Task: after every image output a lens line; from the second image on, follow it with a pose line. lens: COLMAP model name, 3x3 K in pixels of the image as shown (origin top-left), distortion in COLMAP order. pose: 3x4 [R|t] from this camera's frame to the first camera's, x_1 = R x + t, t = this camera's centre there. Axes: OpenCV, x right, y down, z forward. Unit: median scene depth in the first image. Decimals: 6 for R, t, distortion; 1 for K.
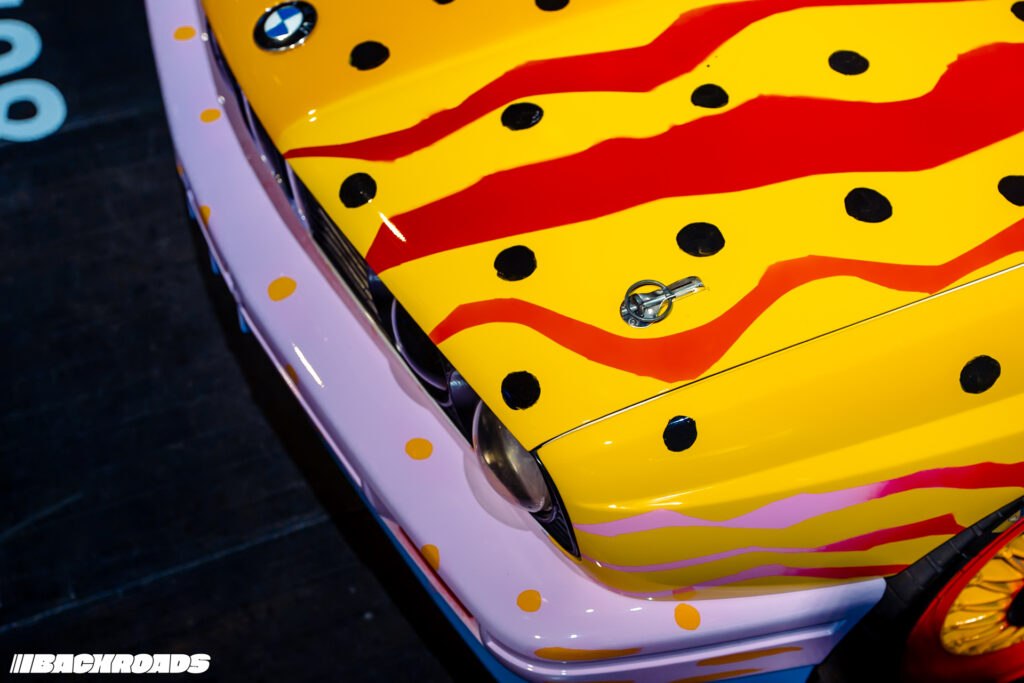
lens RADIAL K [[1318.1, 0, 512.0], [0, 1318.1, 341.5], [0, 0, 1]] dist [0.022698, 0.011453]
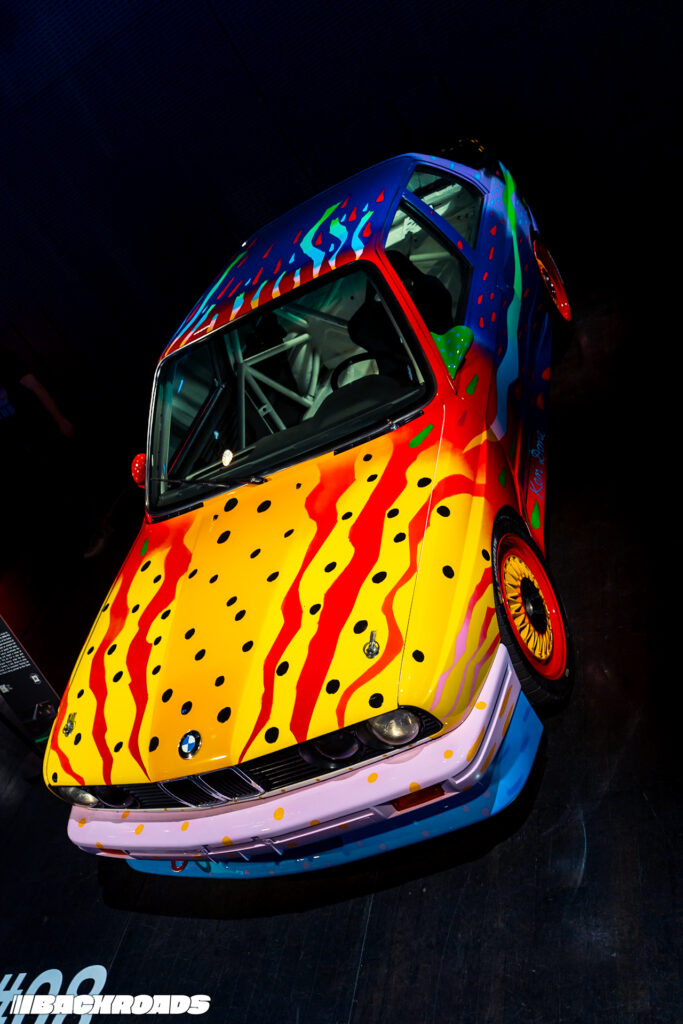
lens RADIAL K [[814.1, 0, 327.3], [0, 814.1, 514.4], [0, 0, 1]] dist [0.002519, -0.000127]
pose [[0.523743, -0.708959, 0.472302, -0.503444], [0.851362, 0.454872, -0.261293, 0.191362], [-0.029591, 0.538951, 0.841817, -0.538744]]
